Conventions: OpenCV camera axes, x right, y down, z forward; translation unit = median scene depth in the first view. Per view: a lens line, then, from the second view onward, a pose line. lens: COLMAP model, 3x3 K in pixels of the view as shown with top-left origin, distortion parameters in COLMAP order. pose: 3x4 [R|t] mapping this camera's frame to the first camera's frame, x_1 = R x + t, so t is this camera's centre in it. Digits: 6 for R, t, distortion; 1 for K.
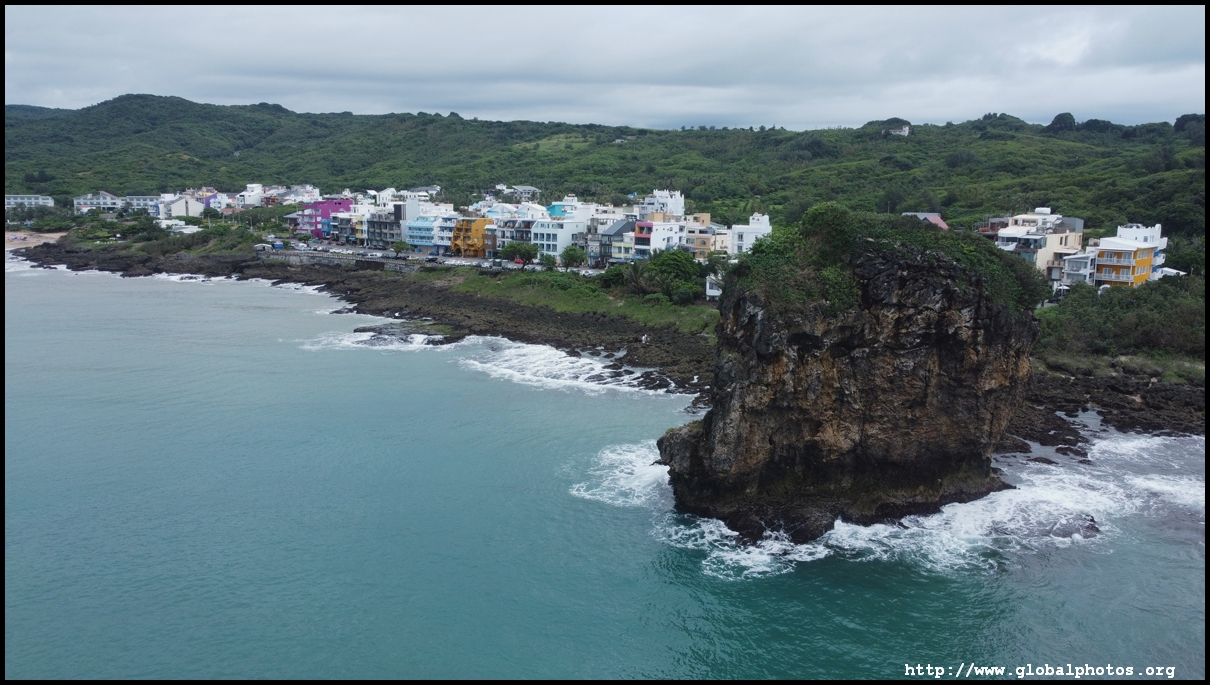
lens RADIAL K [[906.0, 0, 601.3], [0, 906.0, 341.7], [0, 0, 1]] dist [0.005660, -0.006176]
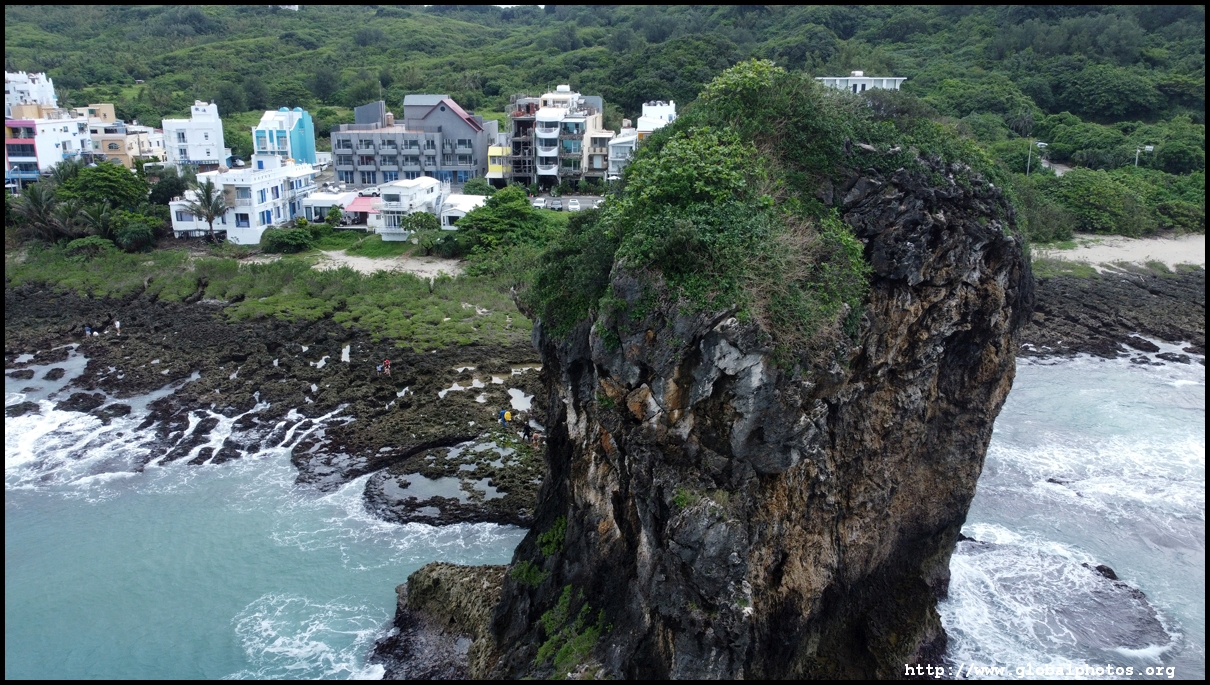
lens RADIAL K [[906.0, 0, 601.3], [0, 906.0, 341.7], [0, 0, 1]] dist [0.005660, -0.006176]
pose [[0.794726, -0.182268, 0.578955, -0.025306], [0.110902, 0.981395, 0.156731, -0.031780], [-0.596750, -0.060351, 0.800154, 0.221228]]
